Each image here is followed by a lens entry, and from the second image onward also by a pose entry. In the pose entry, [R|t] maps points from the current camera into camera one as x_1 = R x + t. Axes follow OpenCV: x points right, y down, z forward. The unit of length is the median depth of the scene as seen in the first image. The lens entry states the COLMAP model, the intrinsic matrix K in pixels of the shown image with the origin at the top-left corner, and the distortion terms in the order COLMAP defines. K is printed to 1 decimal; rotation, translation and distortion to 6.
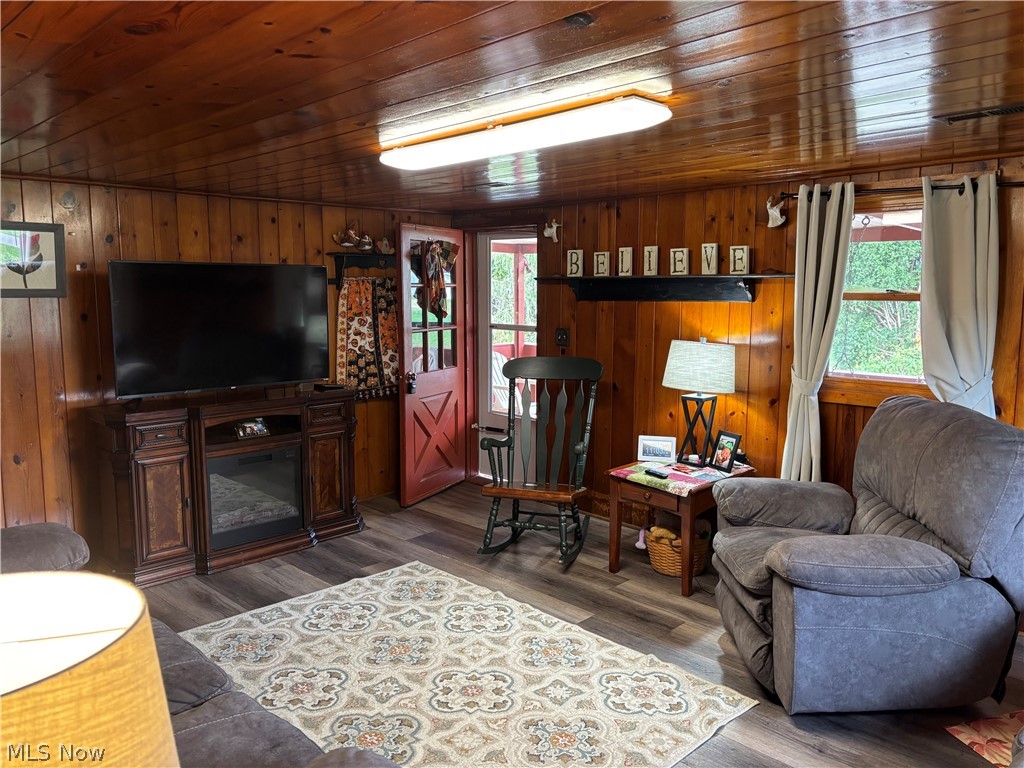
lens RADIAL K [[772.5, 0, 512.8], [0, 772.5, 381.5], [0, 0, 1]] dist [0.025867, -0.001790]
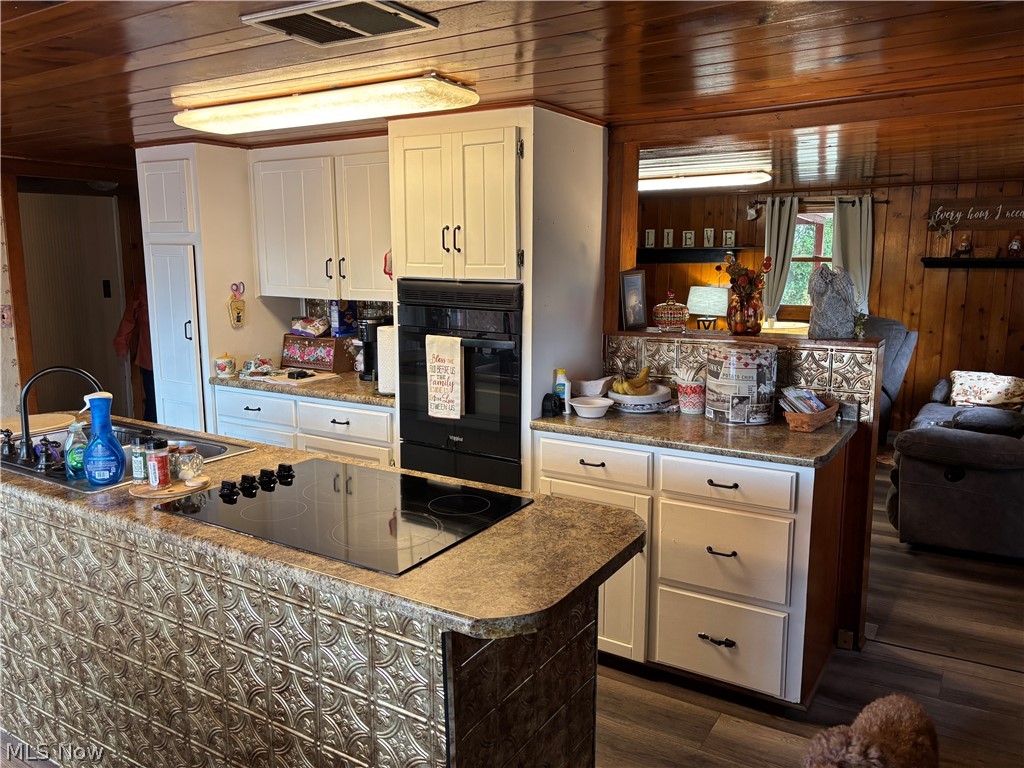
lens RADIAL K [[772.5, 0, 511.7], [0, 772.5, 383.2], [0, 0, 1]] dist [0.025867, -0.001790]
pose [[0.974168, -0.036559, 0.222844, -0.574044], [0.026976, 0.998582, 0.045899, 0.072225], [-0.224206, -0.038702, 0.973773, -0.580693]]
